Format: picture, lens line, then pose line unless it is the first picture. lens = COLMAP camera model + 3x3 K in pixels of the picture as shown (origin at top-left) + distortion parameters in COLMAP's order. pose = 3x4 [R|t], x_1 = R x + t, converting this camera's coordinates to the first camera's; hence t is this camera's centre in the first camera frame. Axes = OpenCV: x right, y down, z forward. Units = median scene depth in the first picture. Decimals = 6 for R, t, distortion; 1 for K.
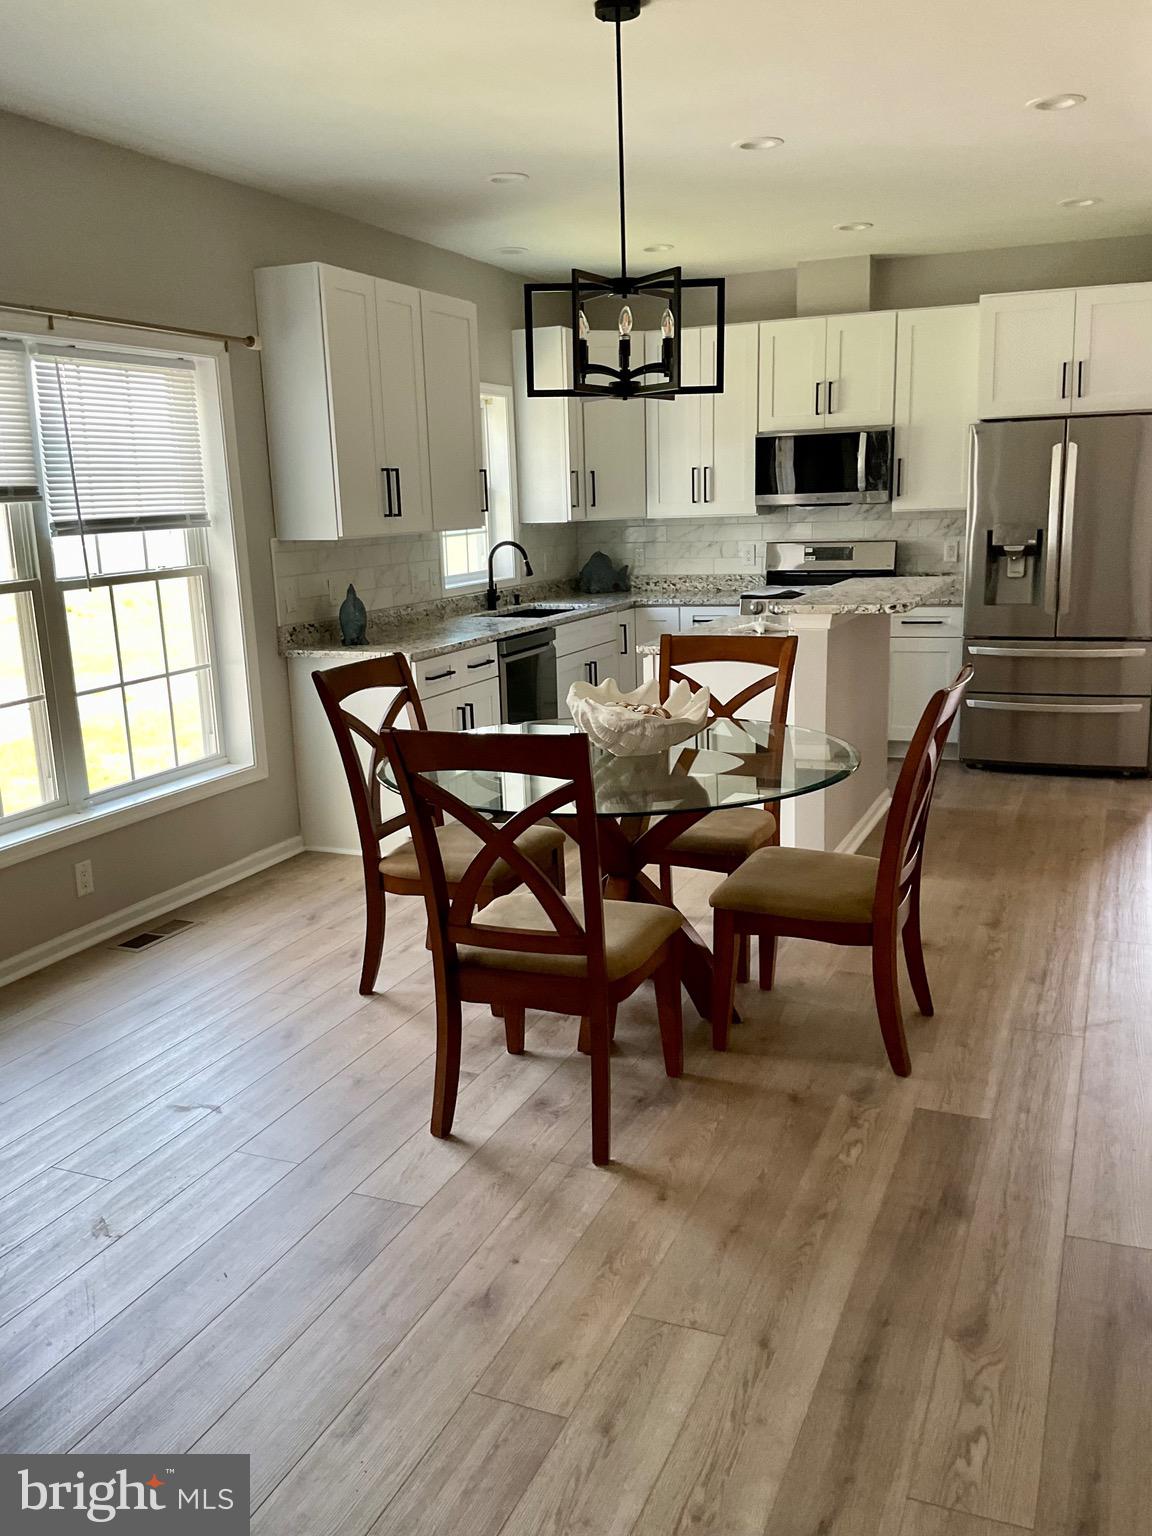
lens RADIAL K [[1260.5, 0, 576.0], [0, 1260.5, 768.0], [0, 0, 1]] dist [0.063858, -0.138883]
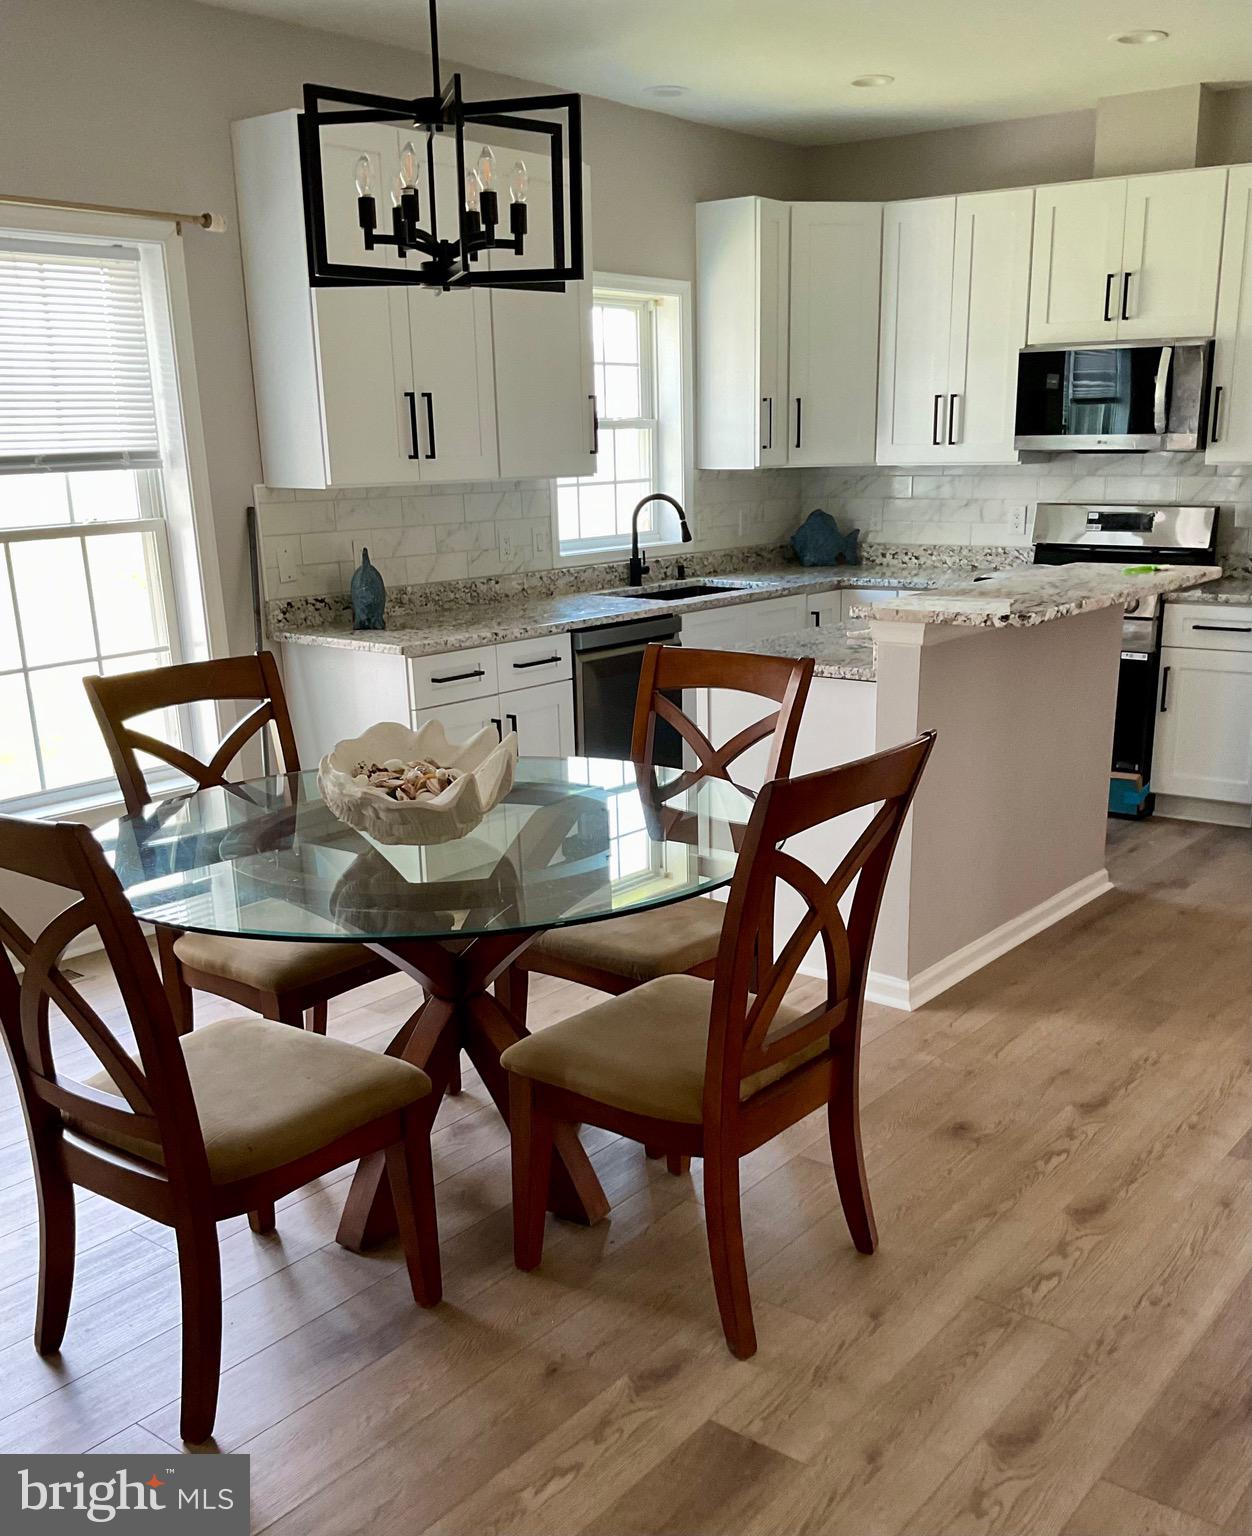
lens RADIAL K [[1473.2, 0, 667.4], [0, 1473.2, 893.0], [0, 0, 1]] dist [0.099216, -0.242145]
pose [[0.969002, 0.088651, -0.230598, 0.180502], [-0.066630, 0.992591, 0.101602, -0.033957], [0.237897, -0.083088, 0.967730, 0.128101]]
